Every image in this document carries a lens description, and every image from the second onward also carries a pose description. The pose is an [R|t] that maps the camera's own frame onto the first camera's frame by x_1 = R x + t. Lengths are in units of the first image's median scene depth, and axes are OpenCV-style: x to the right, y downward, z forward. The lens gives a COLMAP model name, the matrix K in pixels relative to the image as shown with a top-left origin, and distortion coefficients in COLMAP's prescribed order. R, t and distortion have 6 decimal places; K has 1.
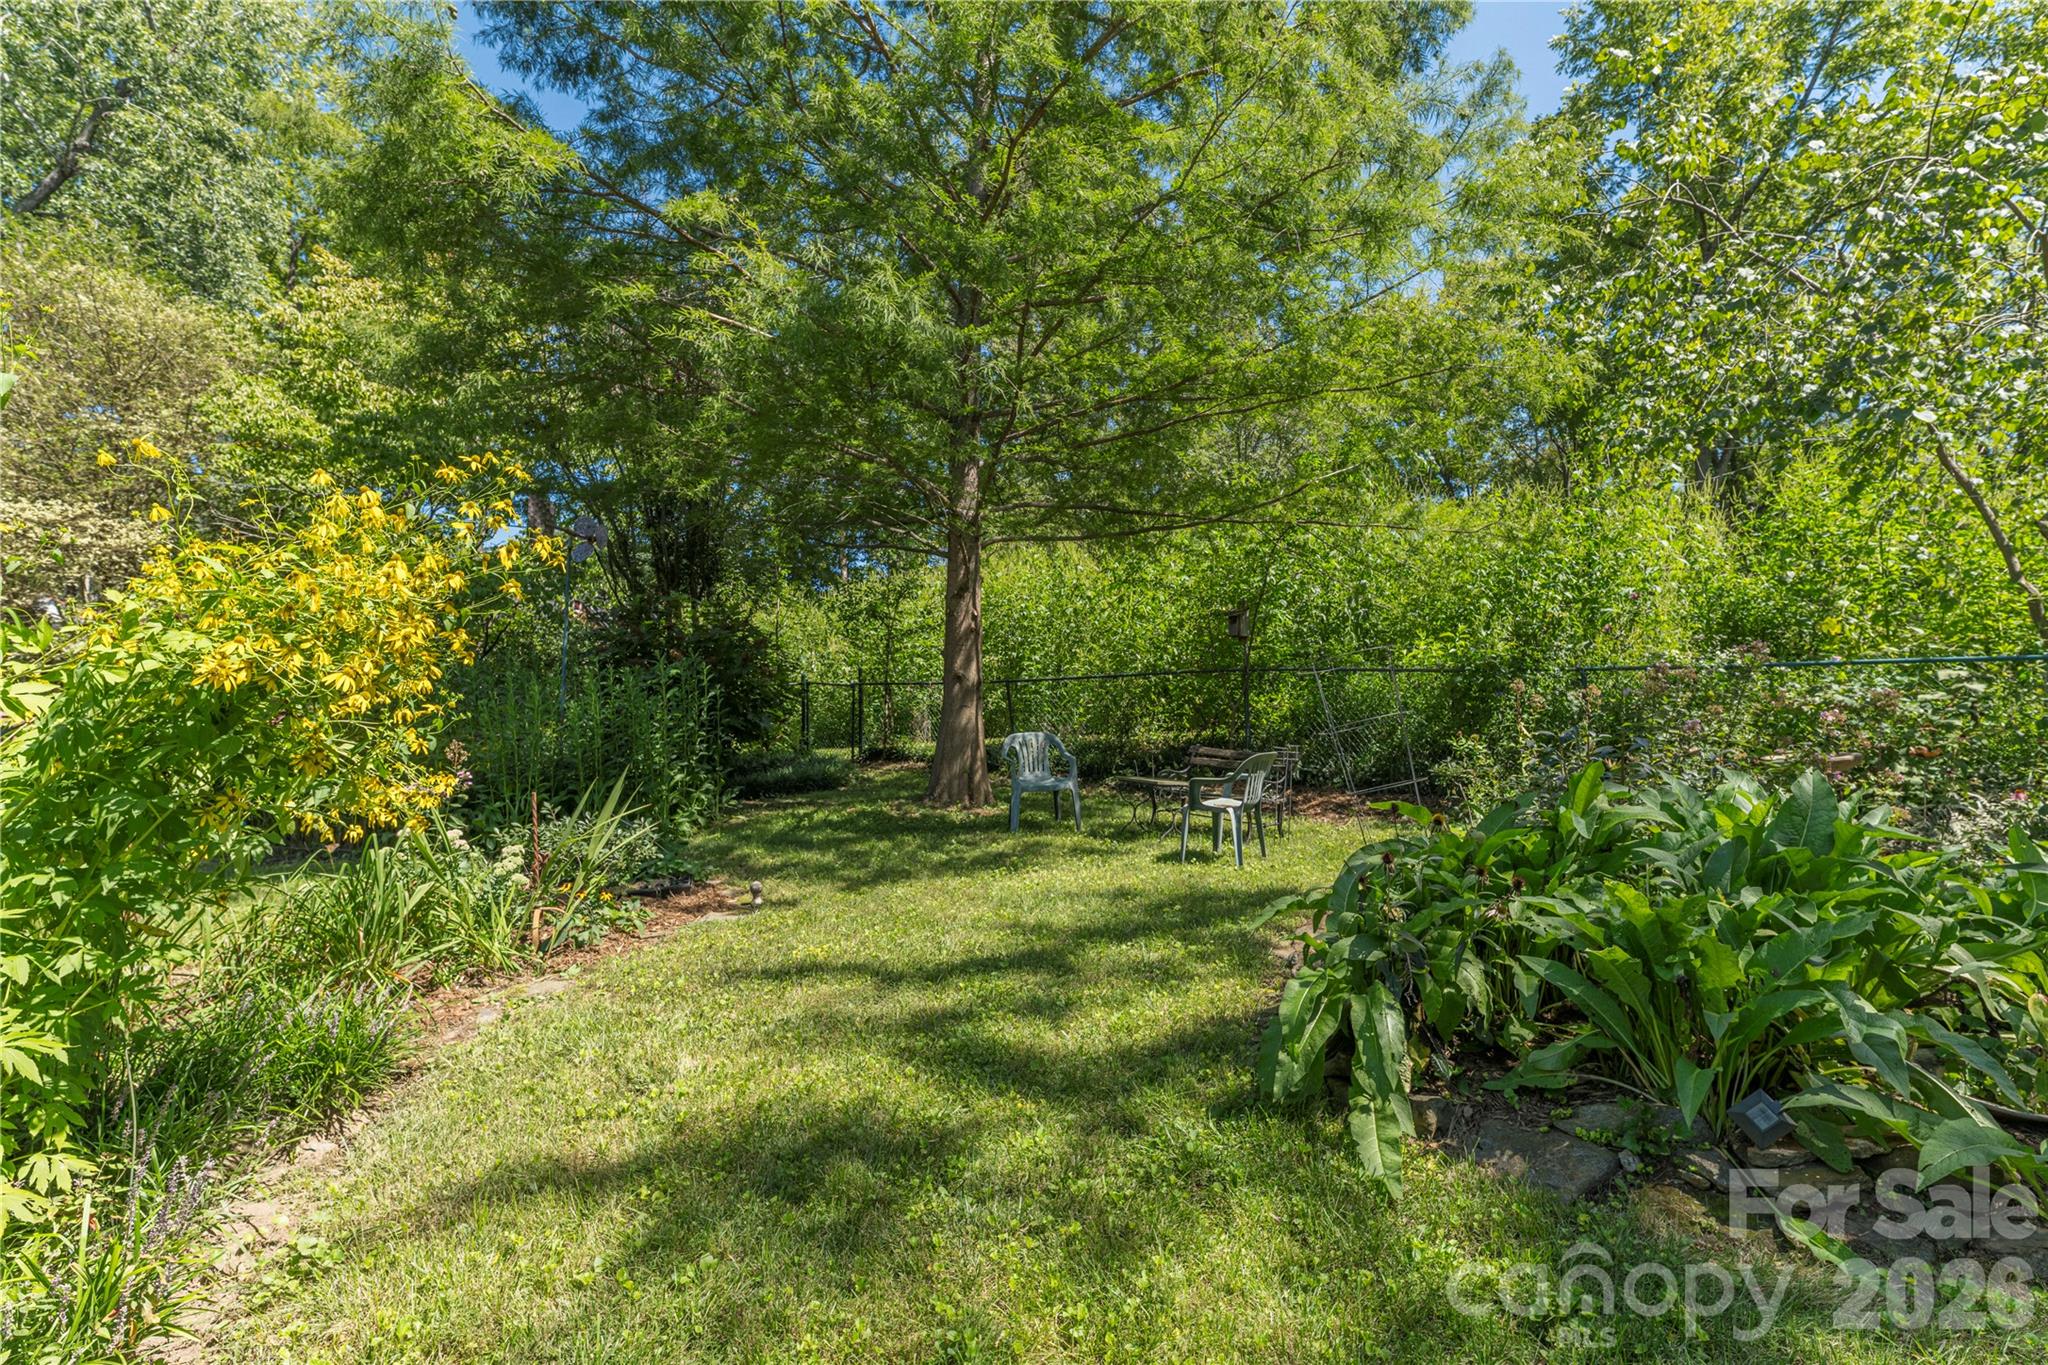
lens RADIAL K [[991.2, 0, 1027.3], [0, 991.2, 686.6], [0, 0, 1]] dist [0.001079, -0.001046]
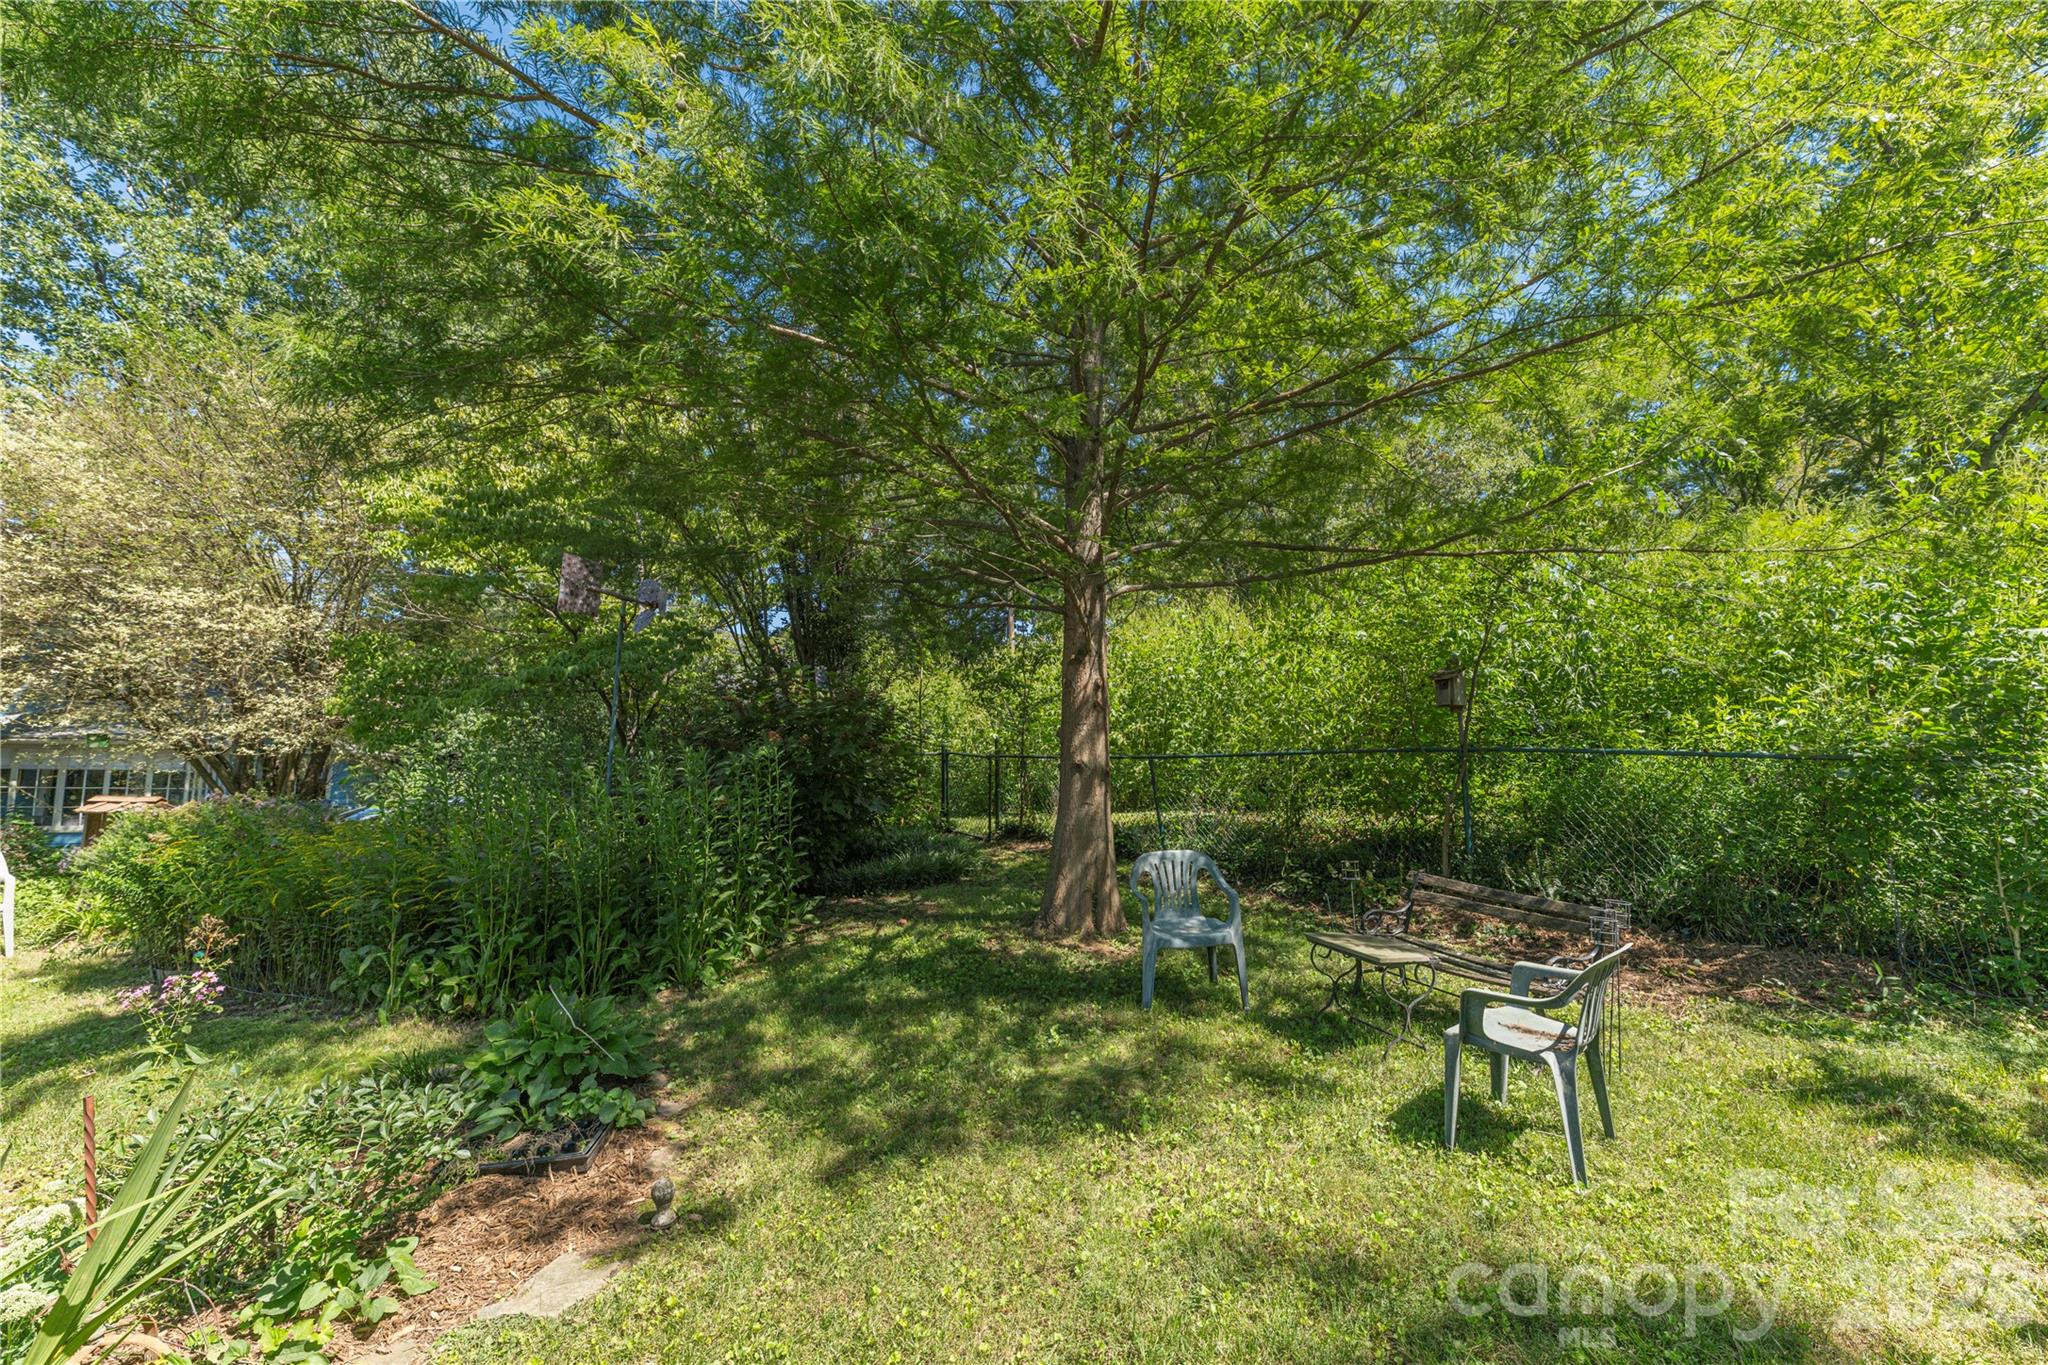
lens RADIAL K [[830.9, 0, 1030.7], [0, 830.9, 704.0], [0, 0, 1]] dist [0.000968, 0.000217]
pose [[0.983521, -0.014069, -0.180248, 0.009036], [0.007044, 0.999193, -0.039551, -0.024466], [0.180659, 0.037629, 0.982826, 0.269902]]
